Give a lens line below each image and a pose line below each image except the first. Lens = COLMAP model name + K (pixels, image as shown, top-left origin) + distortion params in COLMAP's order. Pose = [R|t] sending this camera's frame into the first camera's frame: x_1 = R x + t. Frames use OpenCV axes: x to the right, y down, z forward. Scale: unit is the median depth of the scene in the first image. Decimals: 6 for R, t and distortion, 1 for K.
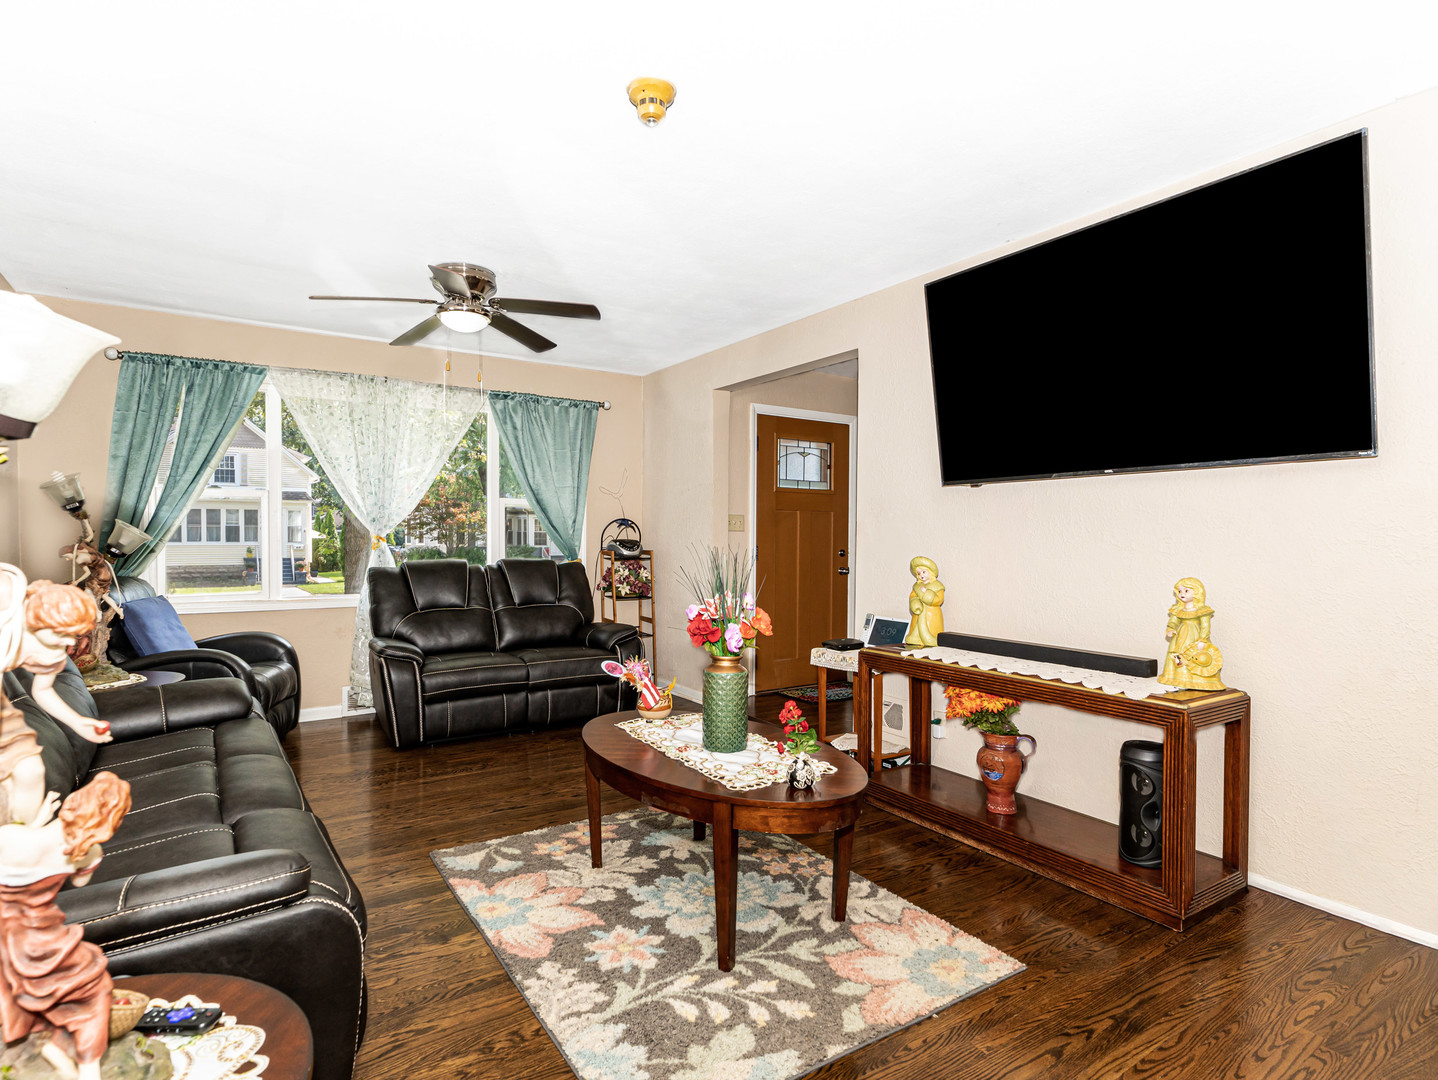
lens RADIAL K [[770.2, 0, 716.2], [0, 770.2, 555.4], [0, 0, 1]] dist [-0.005014, -0.002348]
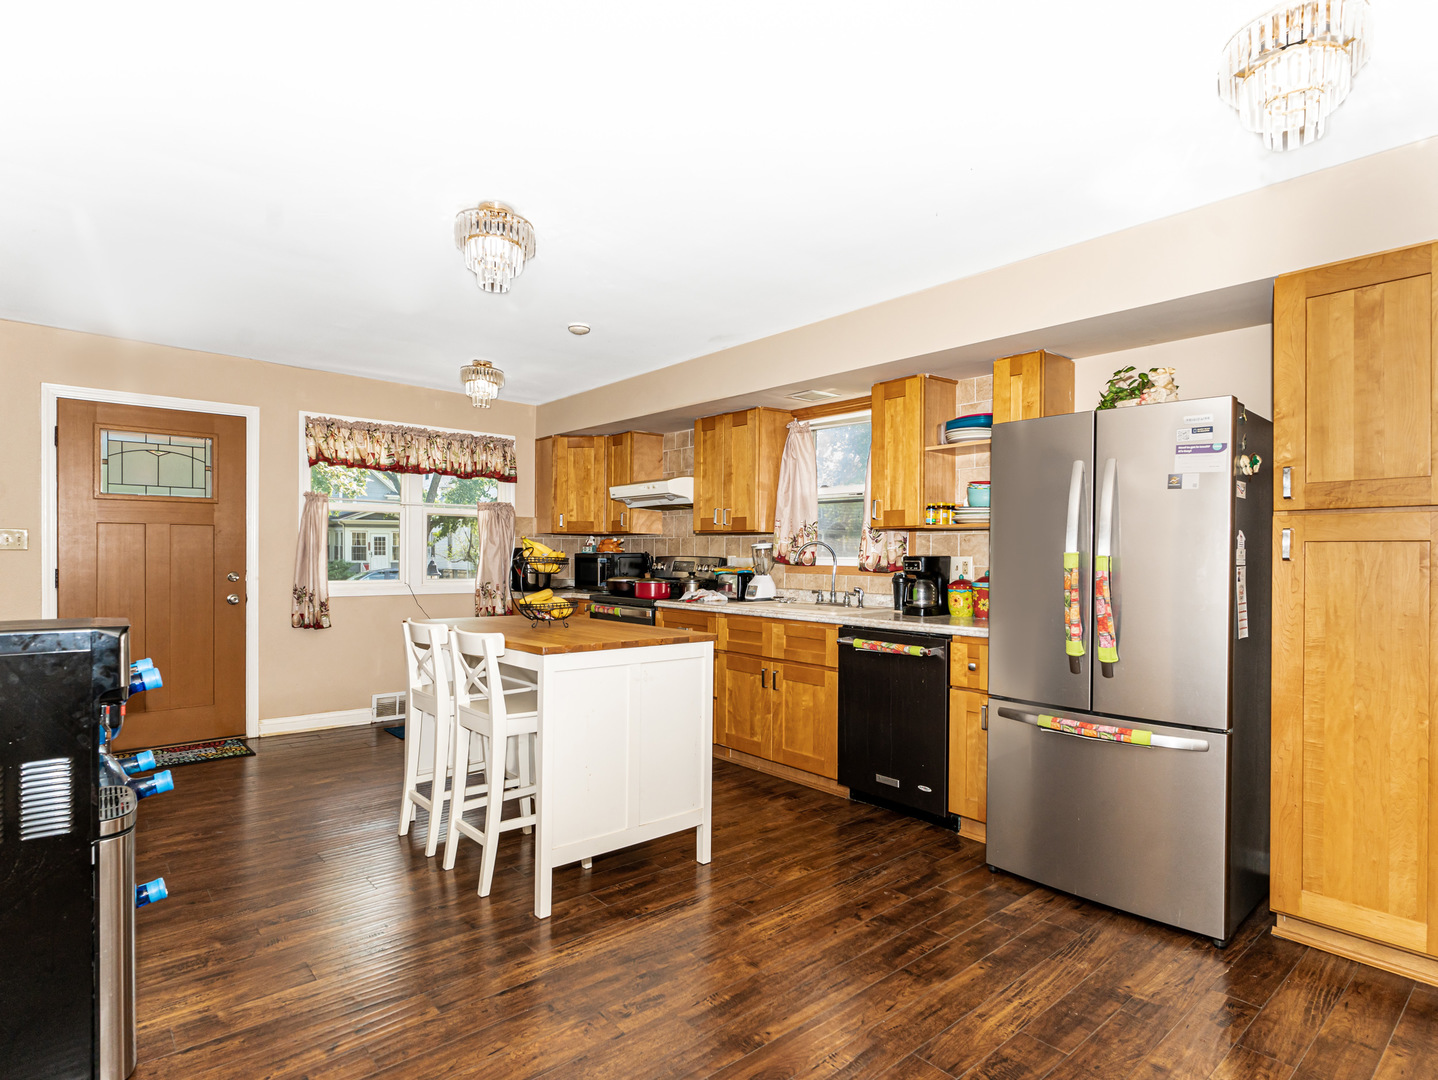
lens RADIAL K [[770.2, 0, 716.2], [0, 770.2, 555.4], [0, 0, 1]] dist [-0.005014, -0.002348]
pose [[0.991070, 0.003695, 0.133293, 1.168593], [-0.001142, 0.999815, -0.019223, -0.023759], [-0.133340, 0.018899, 0.990890, 0.299332]]
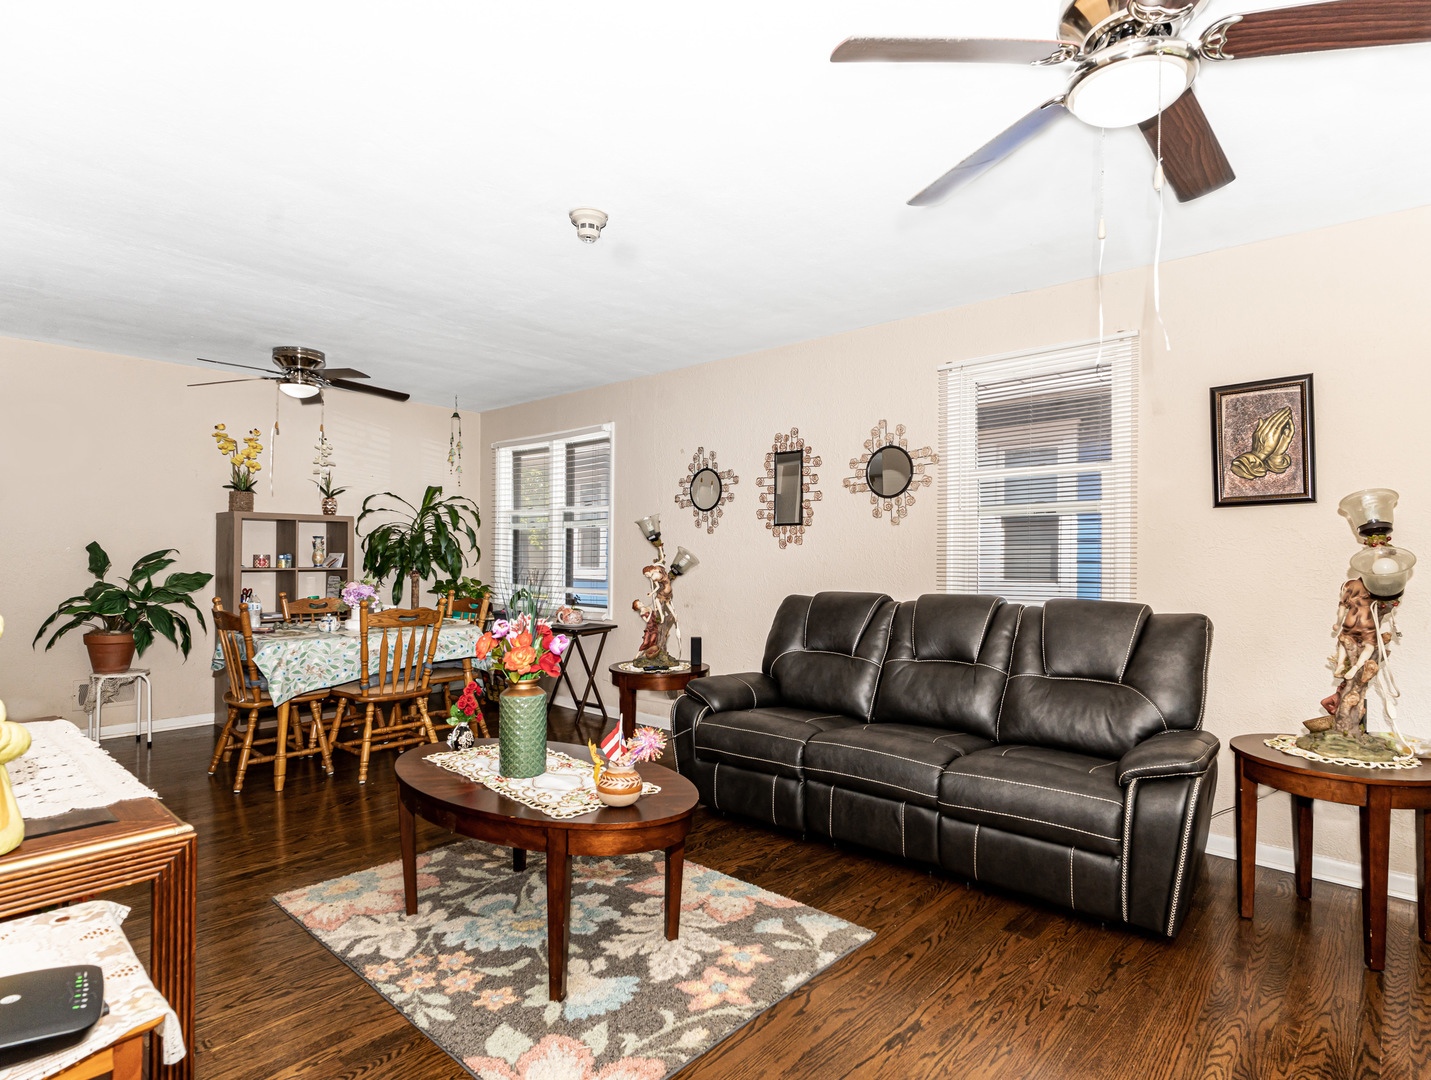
lens RADIAL K [[766.5, 0, 712.7], [0, 766.5, 555.3], [0, 0, 1]] dist [-0.005014, -0.002348]
pose [[-0.967876, -0.012804, -0.251100, 0.021963], [-0.020435, 0.999404, 0.027808, -0.052143], [0.250594, 0.032046, -0.967562, 1.743716]]
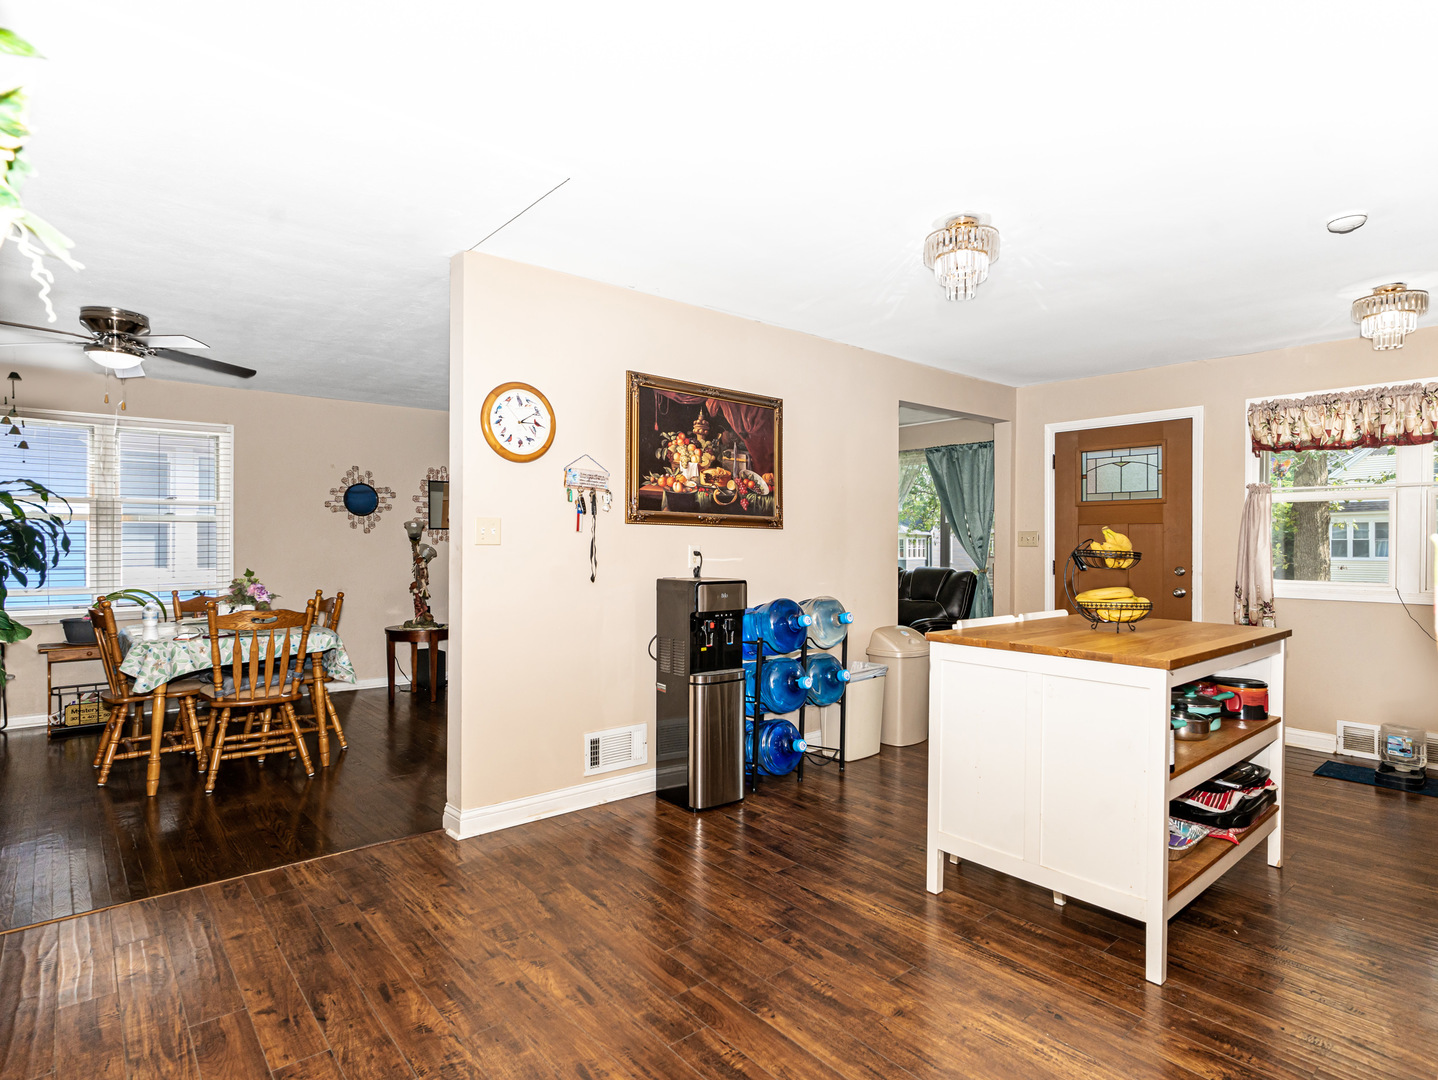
lens RADIAL K [[770.2, 0, 716.2], [0, 770.2, 555.4], [0, 0, 1]] dist [-0.005014, -0.002348]
pose [[0.119377, 0.009746, -0.992801, 1.973167], [-0.025710, 0.999647, 0.006722, -0.030062], [0.992516, 0.024722, 0.119586, 0.828119]]
